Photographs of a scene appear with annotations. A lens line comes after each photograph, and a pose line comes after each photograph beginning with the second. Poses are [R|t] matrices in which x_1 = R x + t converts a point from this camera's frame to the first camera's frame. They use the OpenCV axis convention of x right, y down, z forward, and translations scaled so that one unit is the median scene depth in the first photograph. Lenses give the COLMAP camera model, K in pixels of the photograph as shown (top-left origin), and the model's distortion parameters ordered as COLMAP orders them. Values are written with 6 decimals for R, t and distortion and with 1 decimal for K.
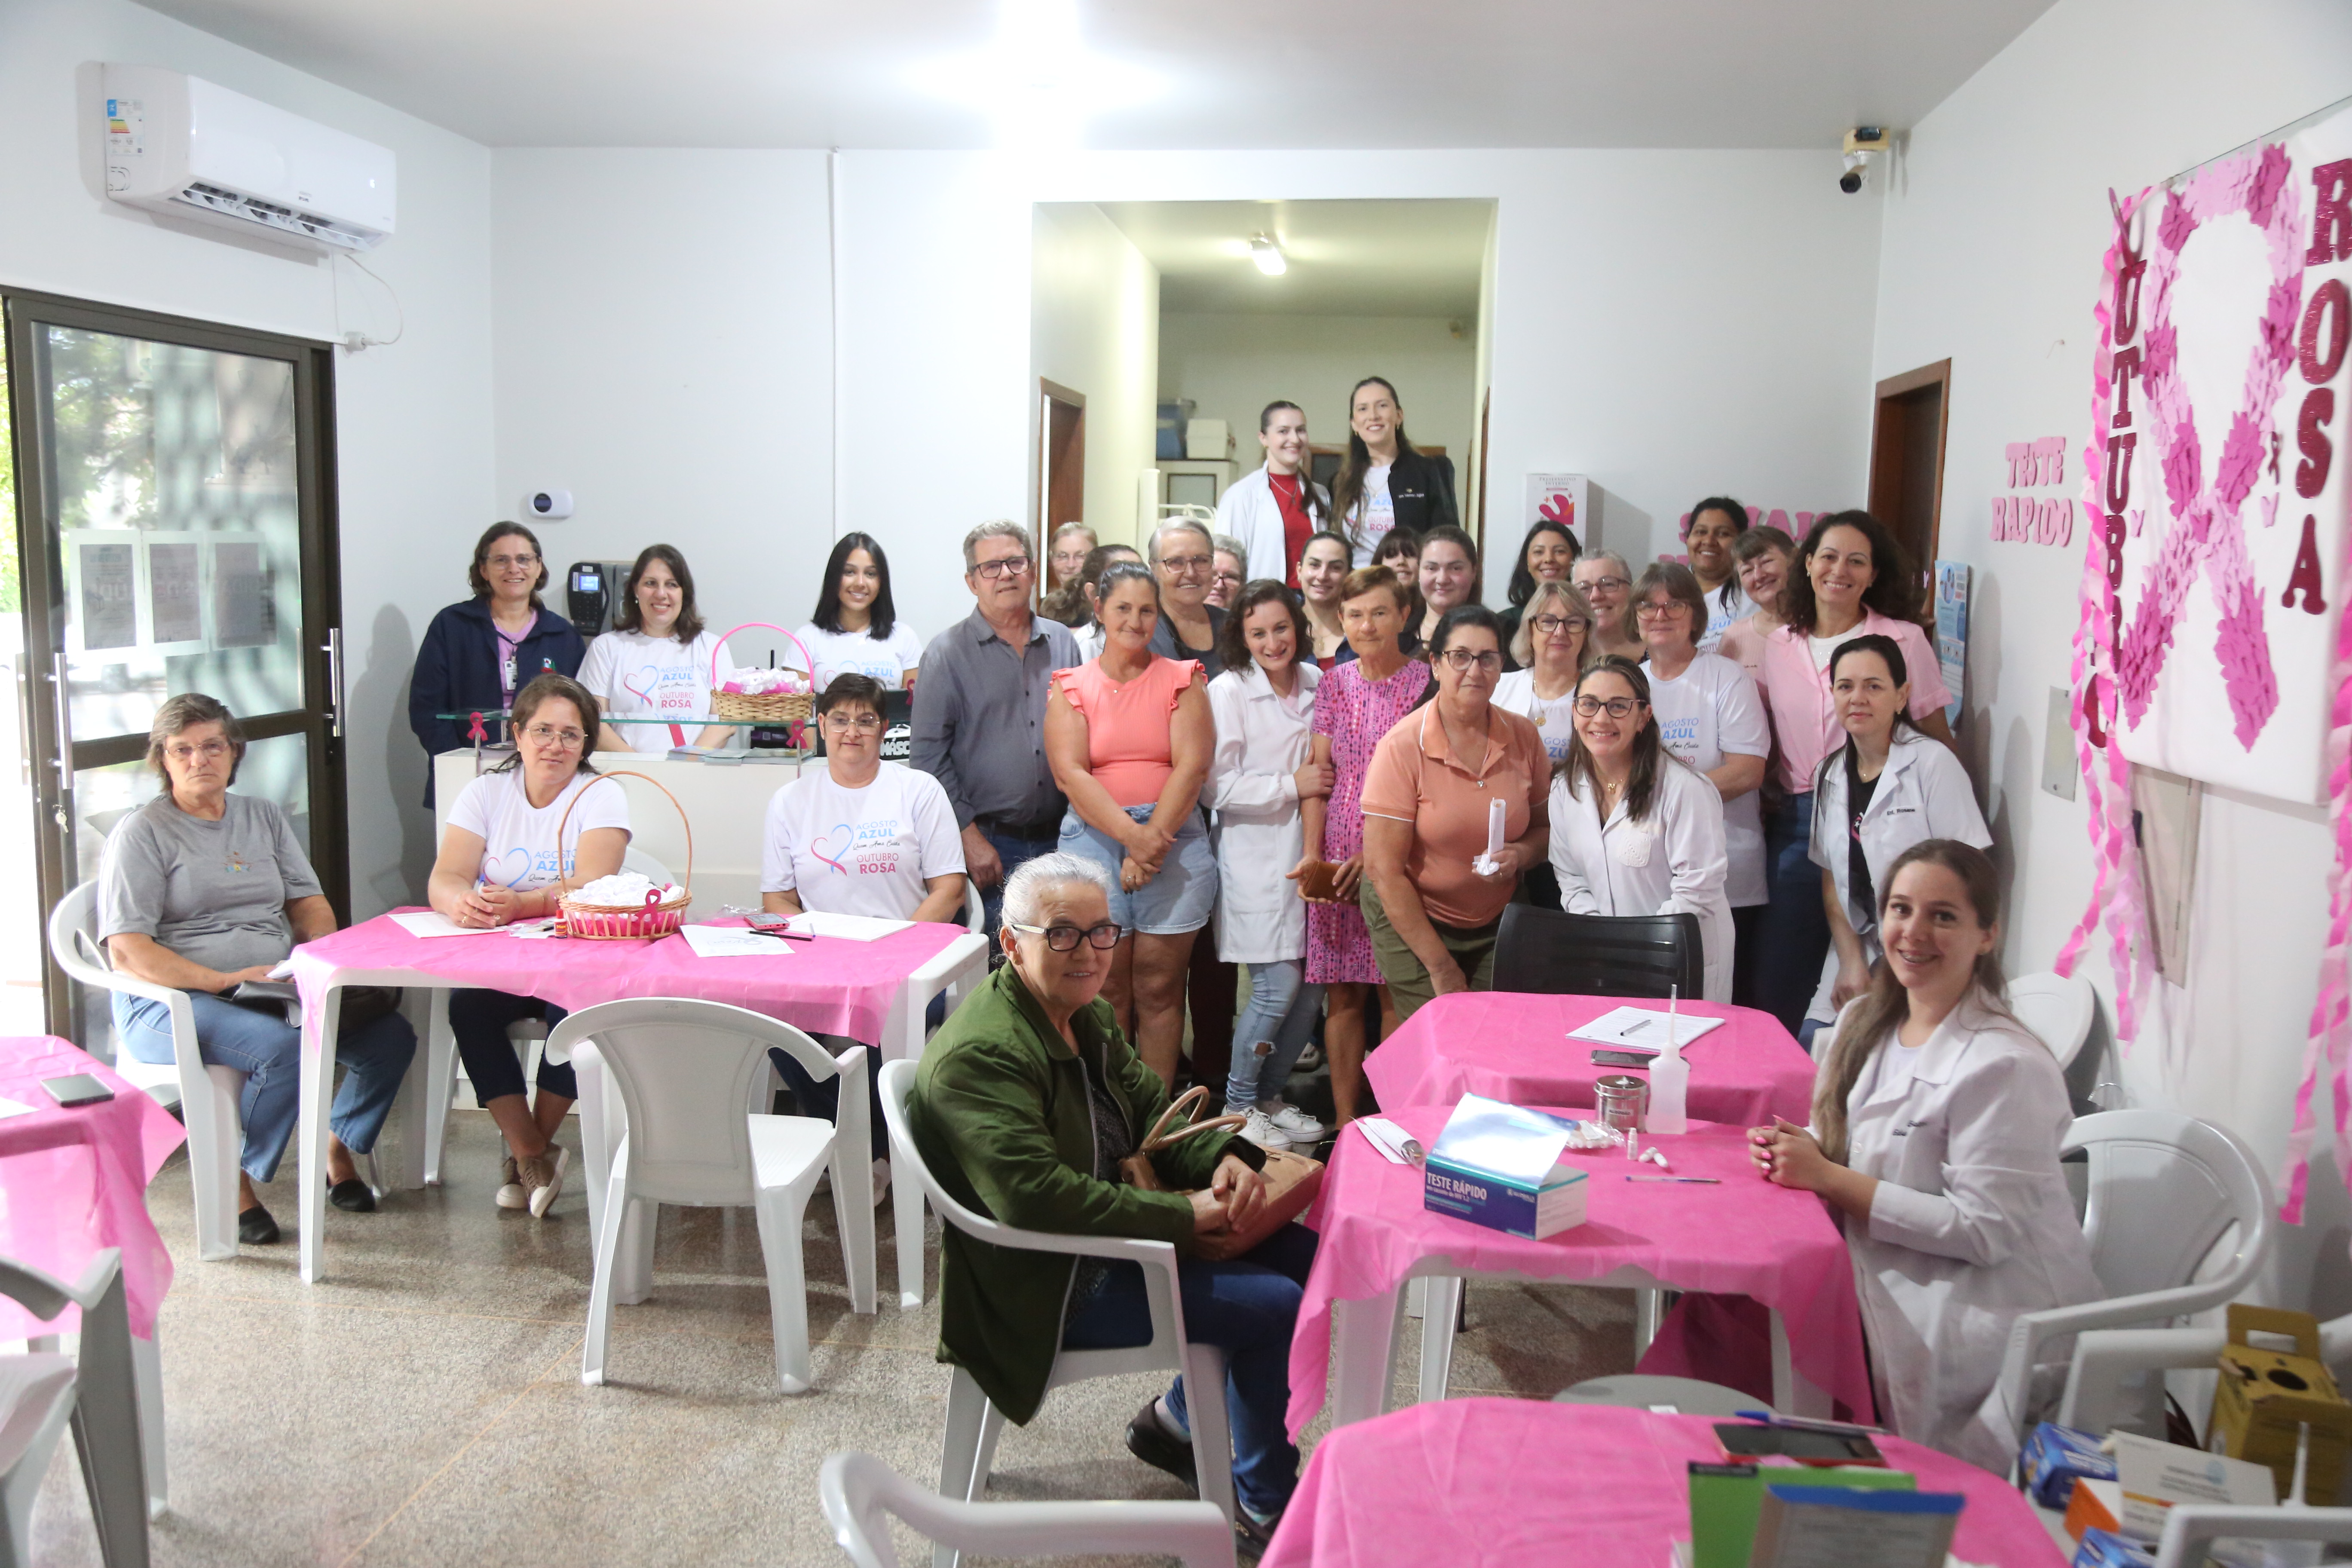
lens RADIAL K [[2123.3, 0, 1183.3], [0, 2123.3, 751.3], [0, 0, 1]] dist [0.007432, 0.043244]
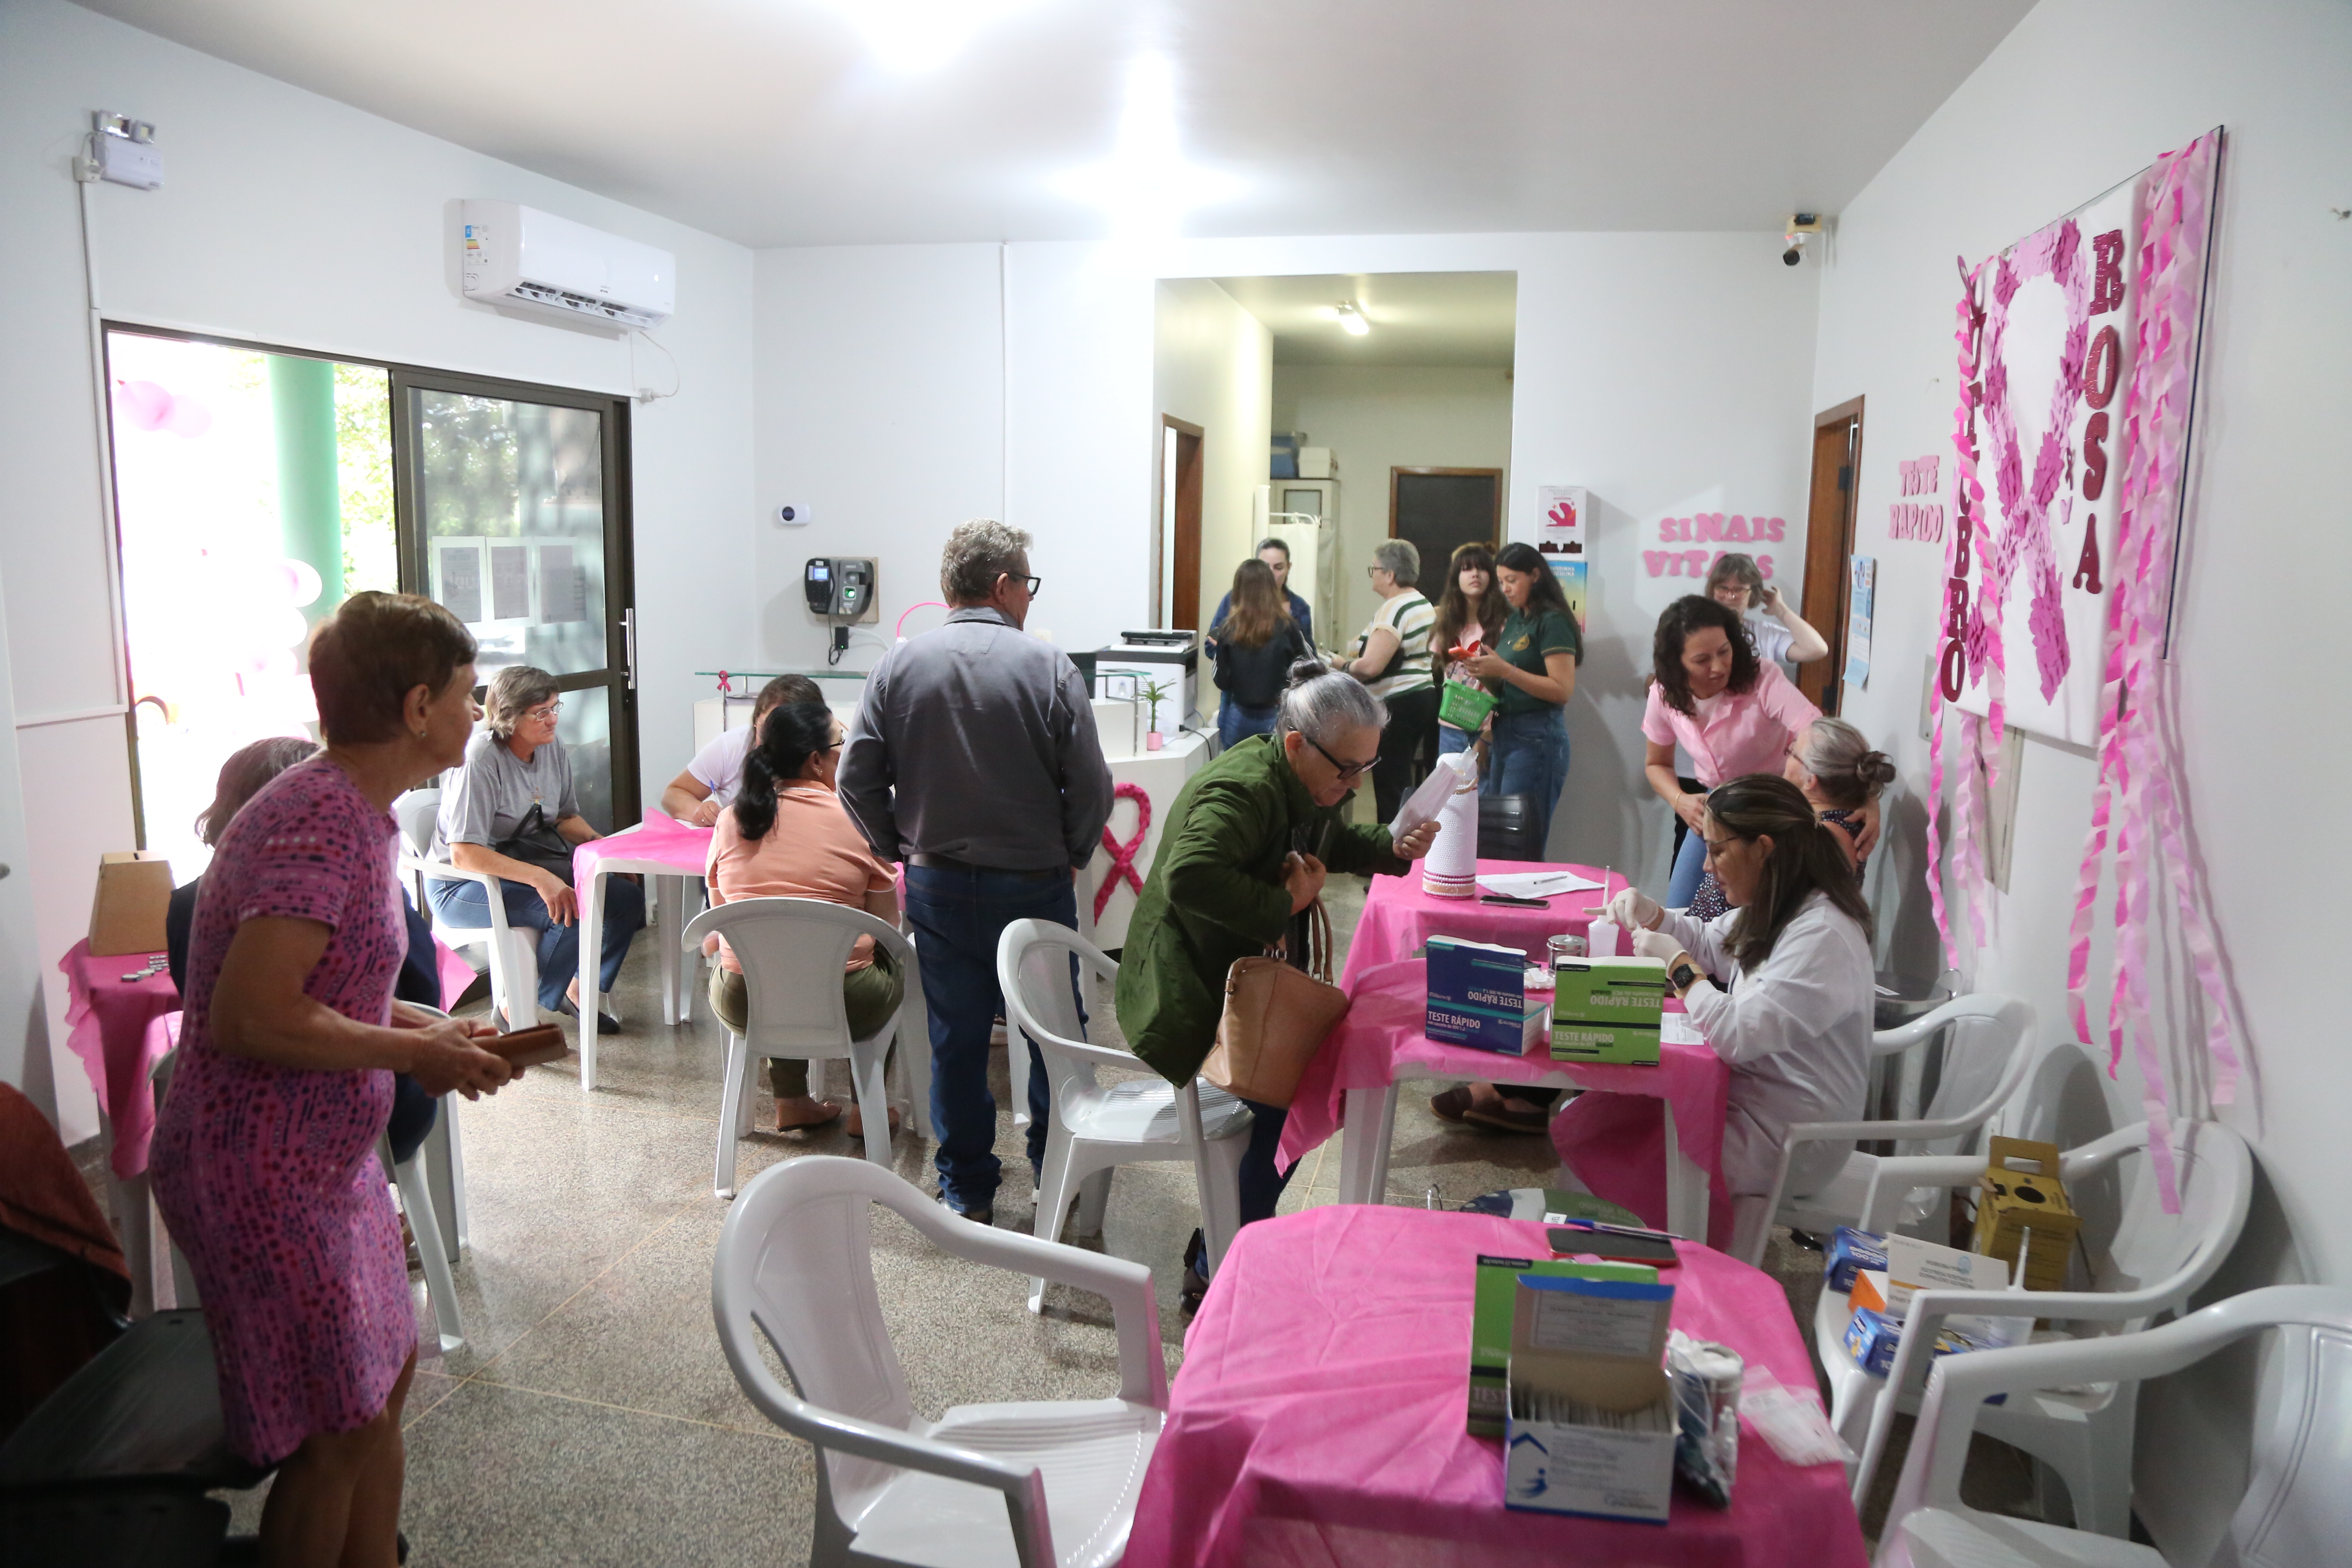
lens RADIAL K [[1629.8, 0, 1199.9], [0, 1629.8, 770.2], [0, 0, 1]] dist [-0.102918, 0.039484]
pose [[0.996663, 0.006730, -0.081343, 0.064869], [-0.003630, 0.999264, 0.038197, 0.004954], [0.081540, -0.037774, 0.995954, 0.022088]]
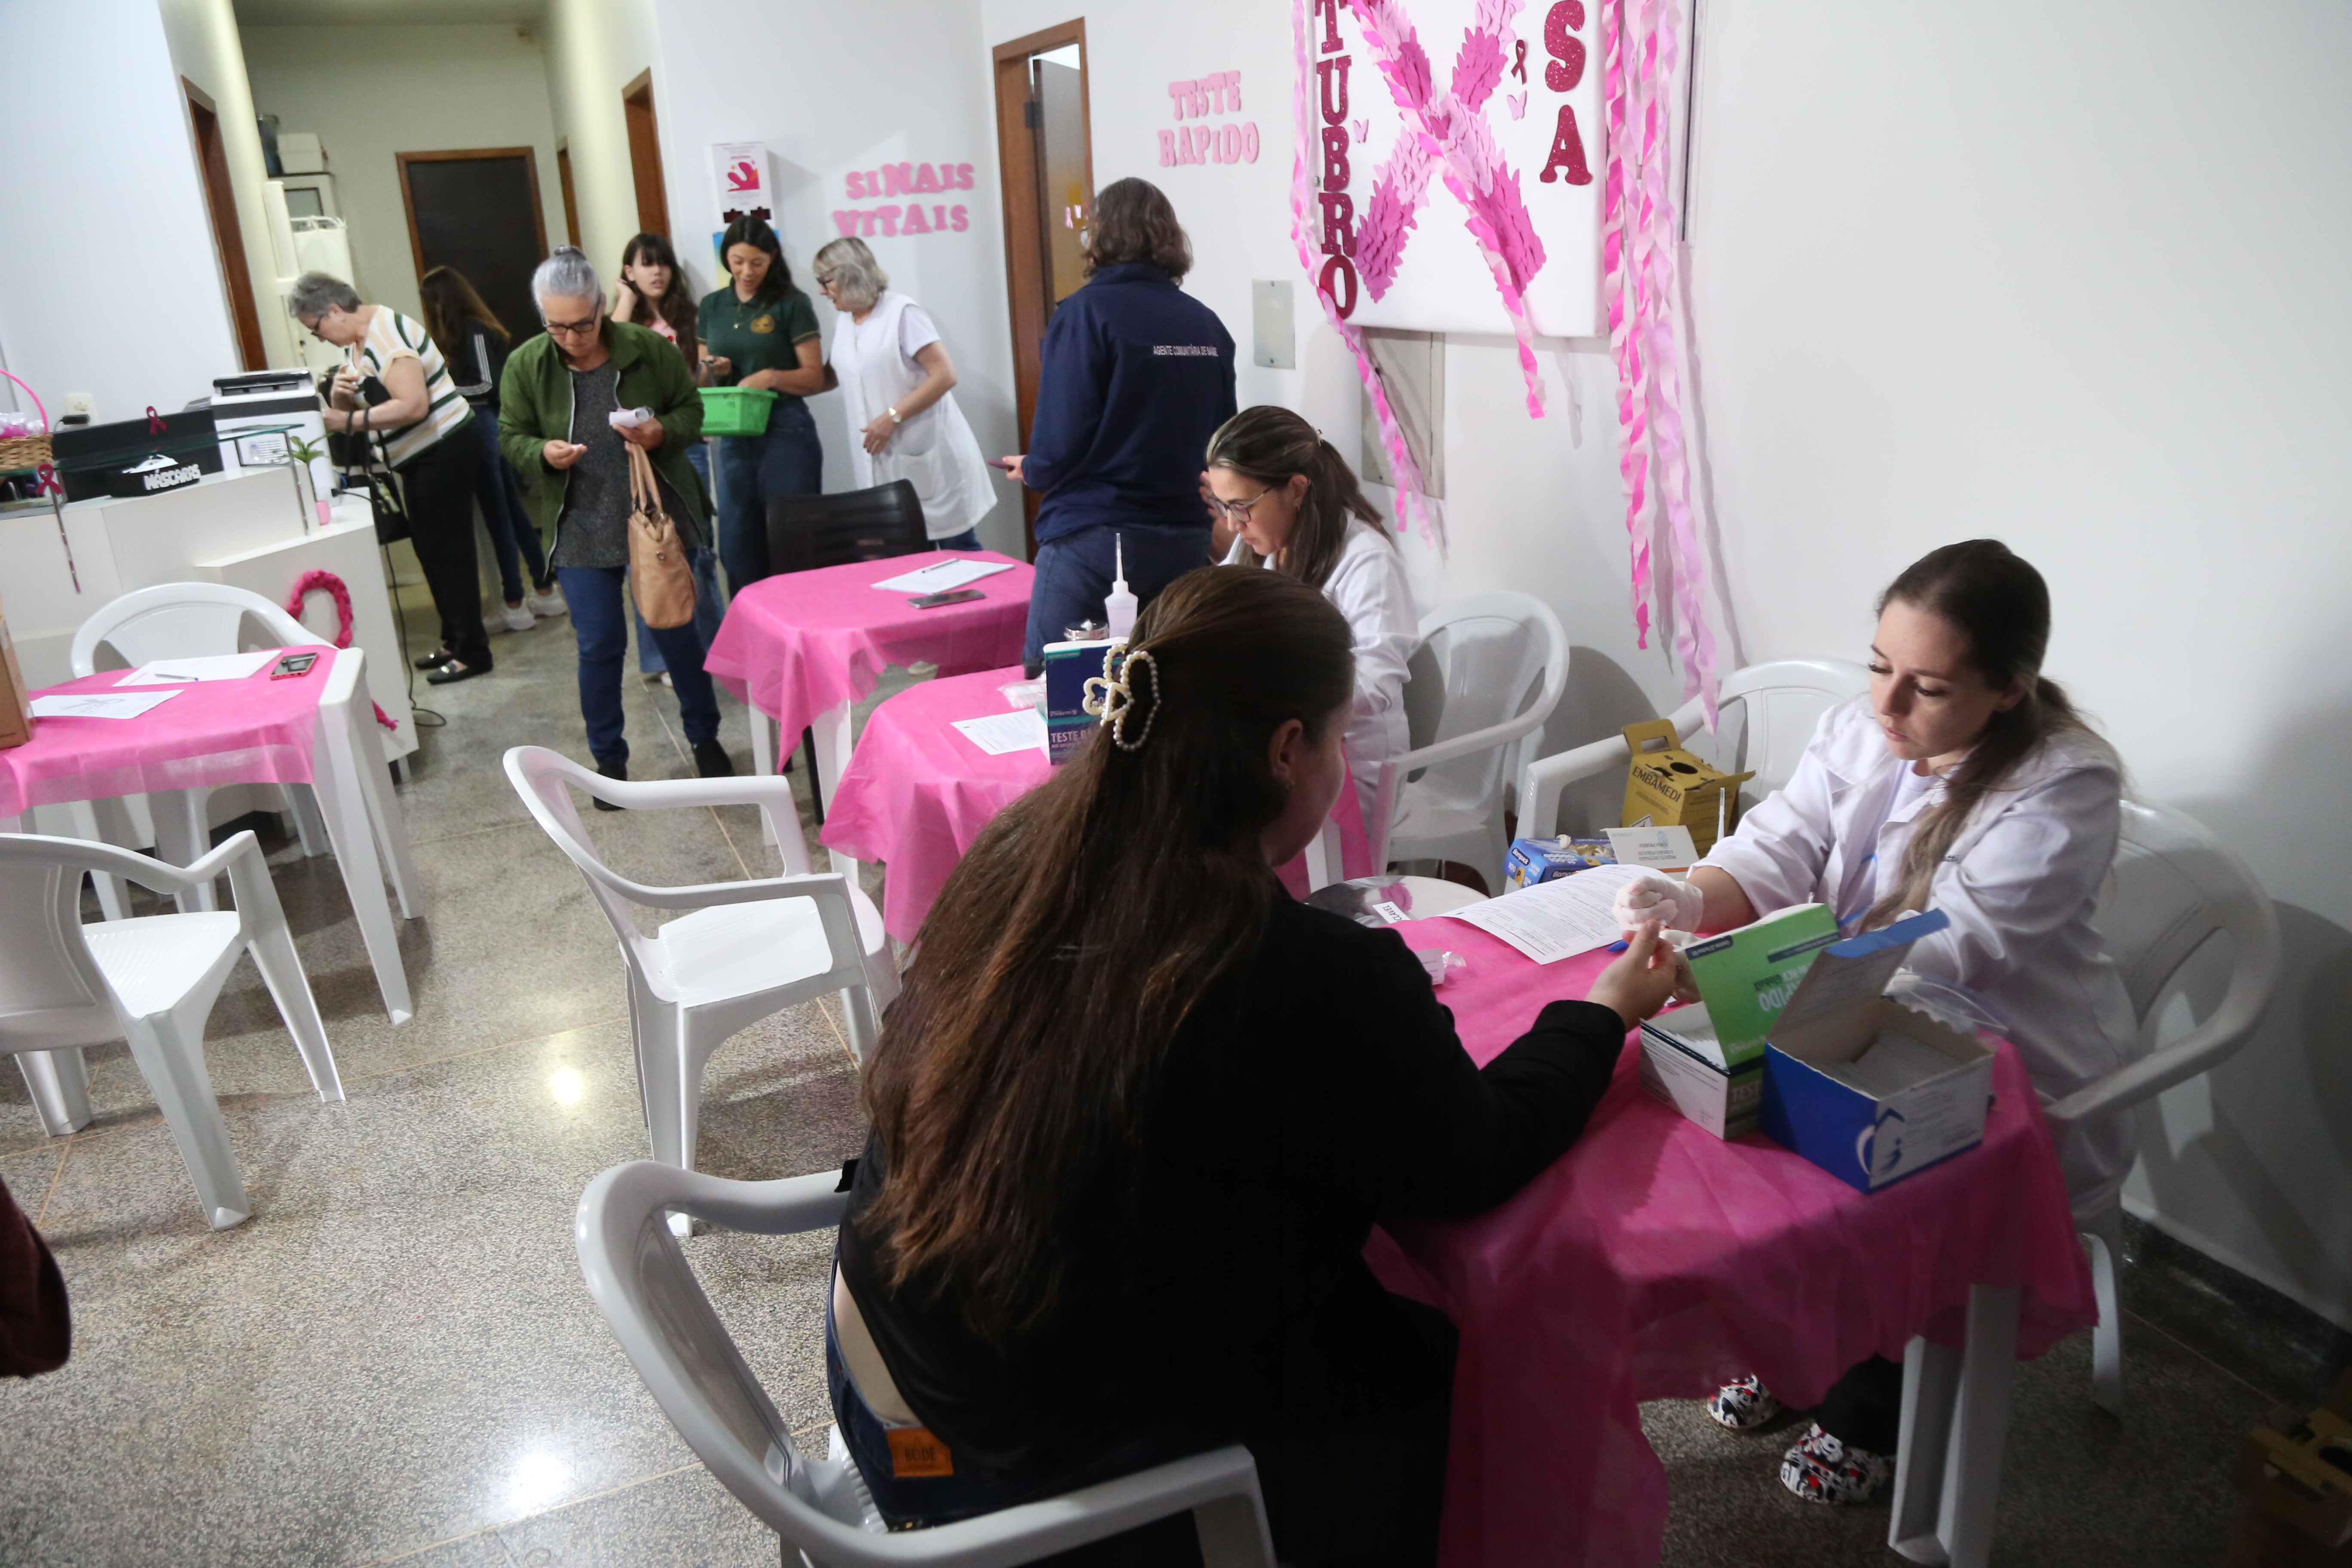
lens RADIAL K [[1629.8, 0, 1223.8], [0, 1629.8, 792.0], [0, 0, 1]] dist [-0.102918, 0.039484]
pose [[0.839100, -0.242732, 0.486818, -0.161468], [0.119847, 0.955426, 0.269811, -0.000642], [-0.530611, -0.168055, 0.830789, 0.199451]]
